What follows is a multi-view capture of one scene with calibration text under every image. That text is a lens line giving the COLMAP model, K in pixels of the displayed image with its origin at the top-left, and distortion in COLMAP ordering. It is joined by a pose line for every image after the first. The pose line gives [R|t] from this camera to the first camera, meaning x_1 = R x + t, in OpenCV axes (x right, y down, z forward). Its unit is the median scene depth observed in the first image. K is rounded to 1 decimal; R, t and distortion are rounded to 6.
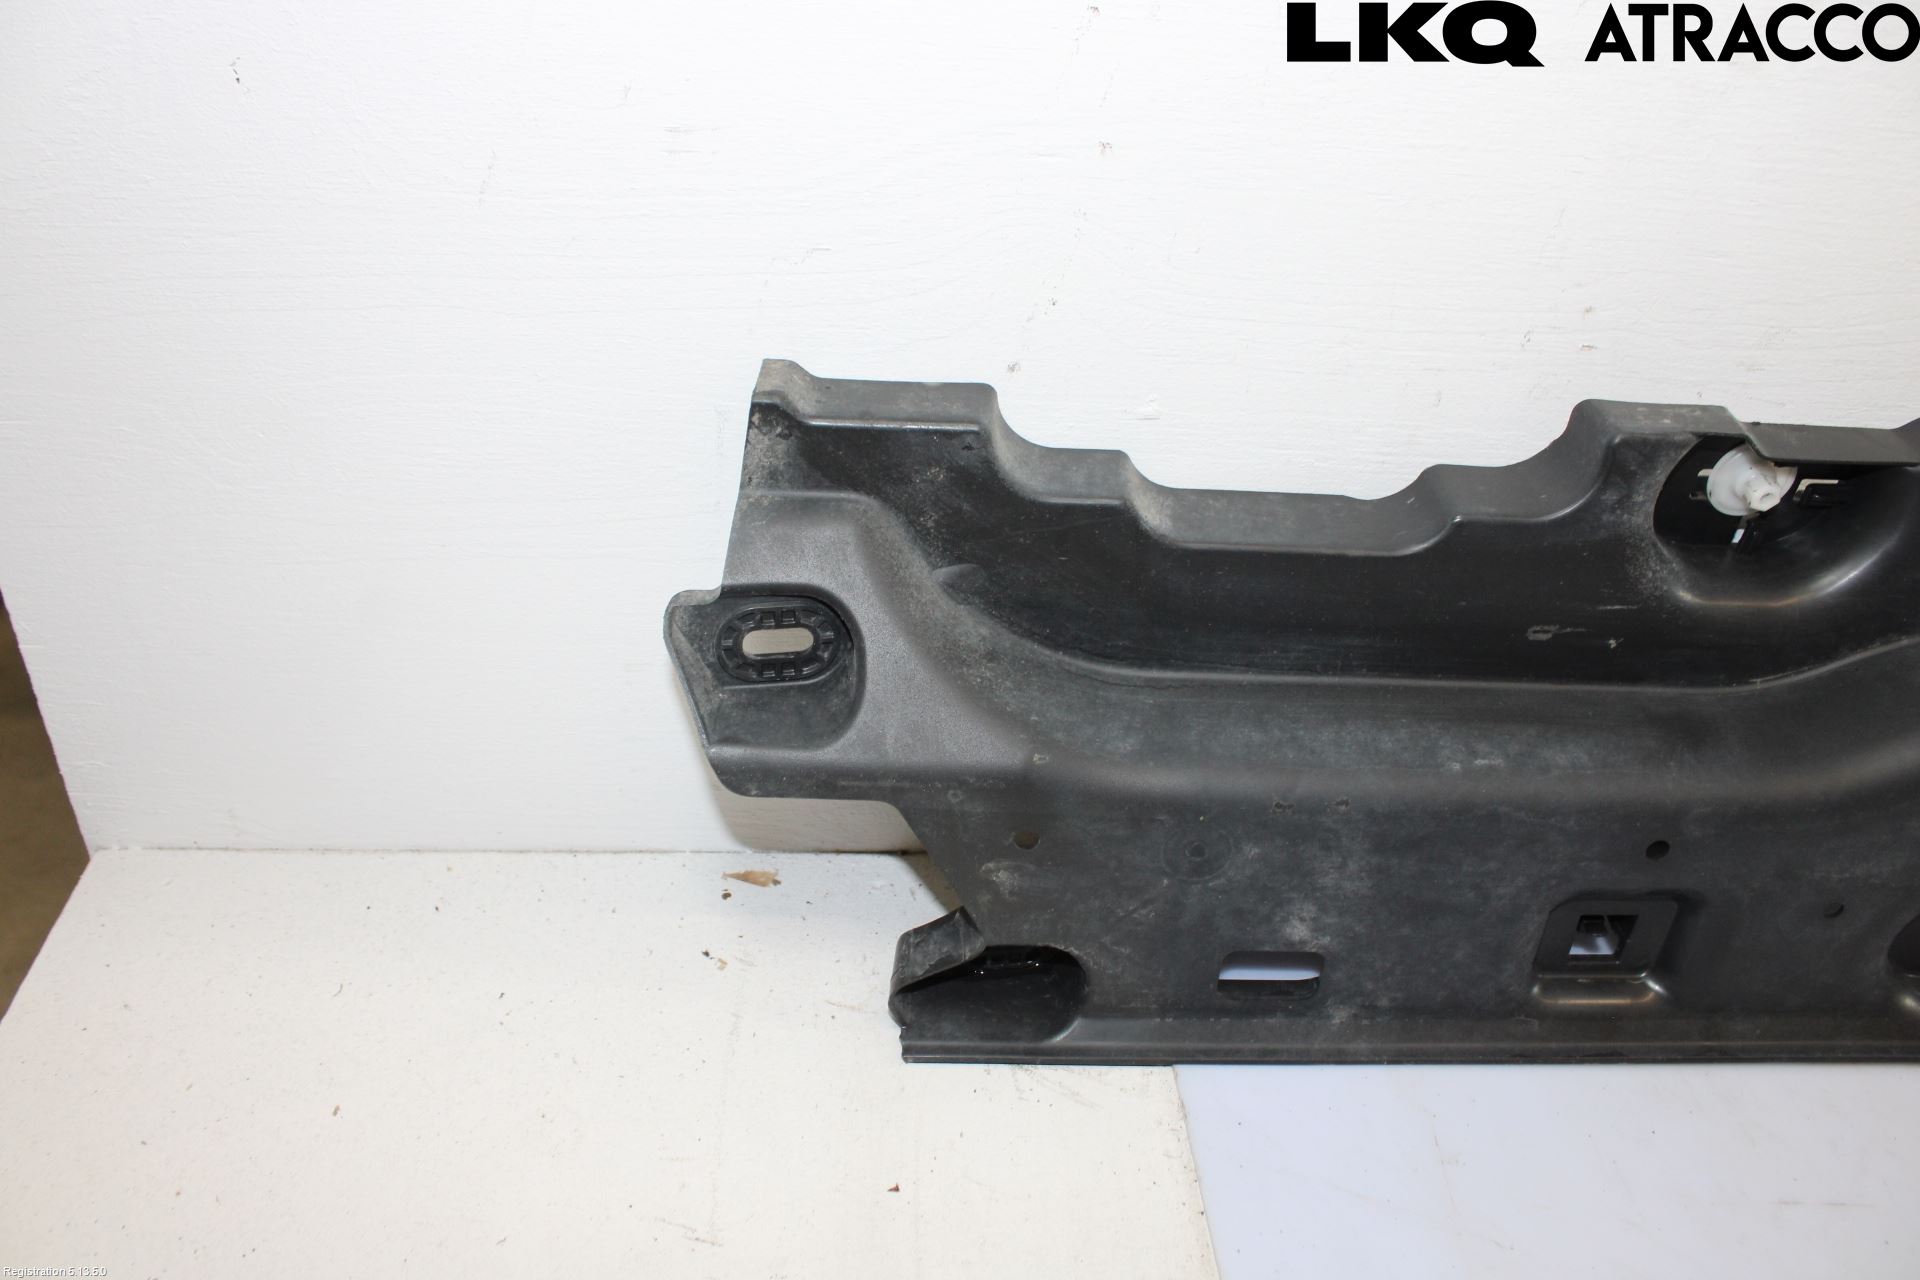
lens RADIAL K [[1565.2, 0, 953.8], [0, 1565.2, 685.8], [0, 0, 1]] dist [-0.163823, 0.112798]
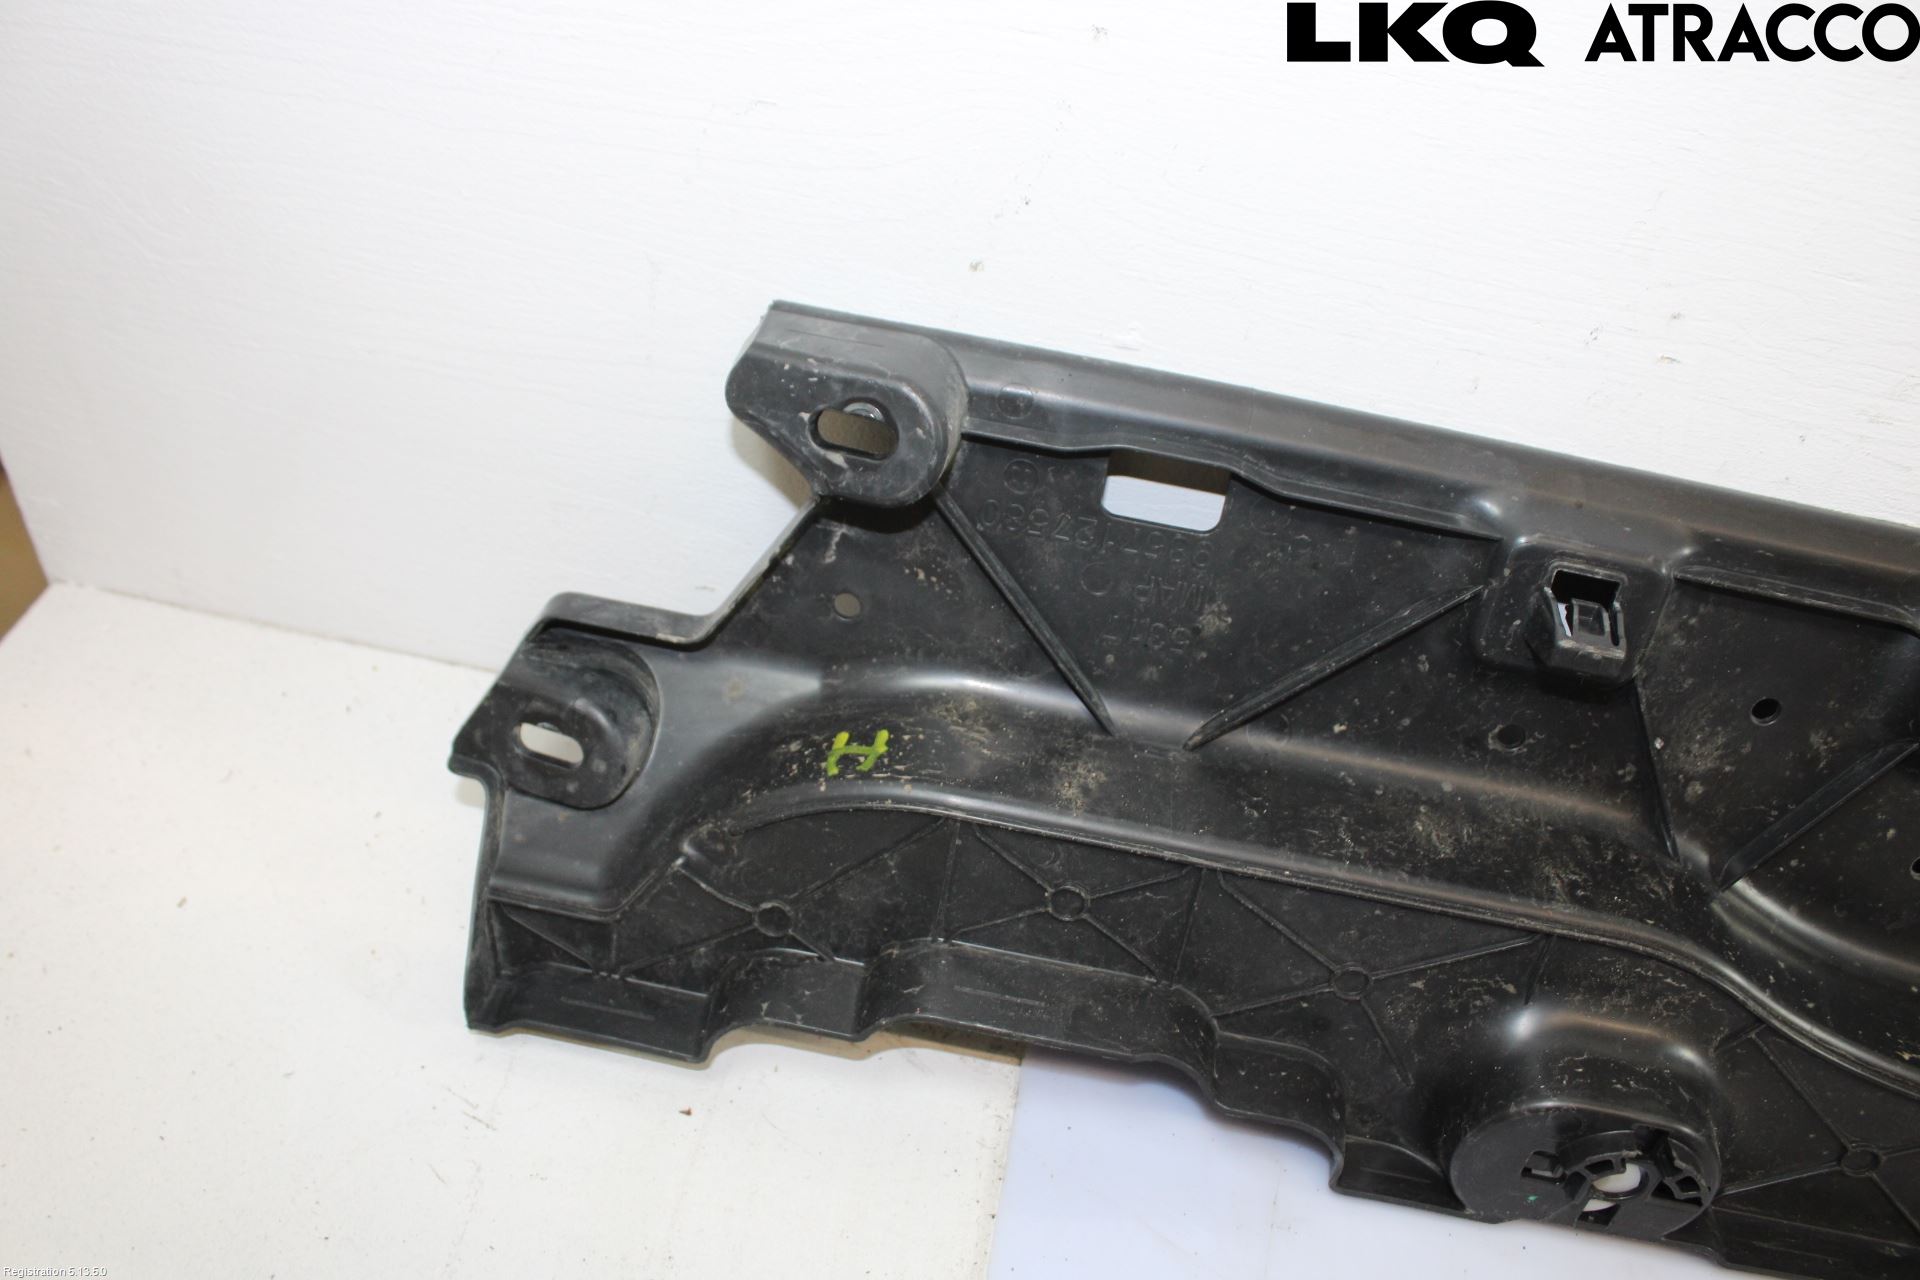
lens RADIAL K [[1565.2, 0, 953.8], [0, 1565.2, 685.8], [0, 0, 1]] dist [-0.163823, 0.112798]
pose [[0.970773, 0.205471, -0.124025, 0.182761], [-0.184510, 0.969418, 0.161817, -0.114754], [0.153480, -0.134204, 0.978996, 0.114451]]
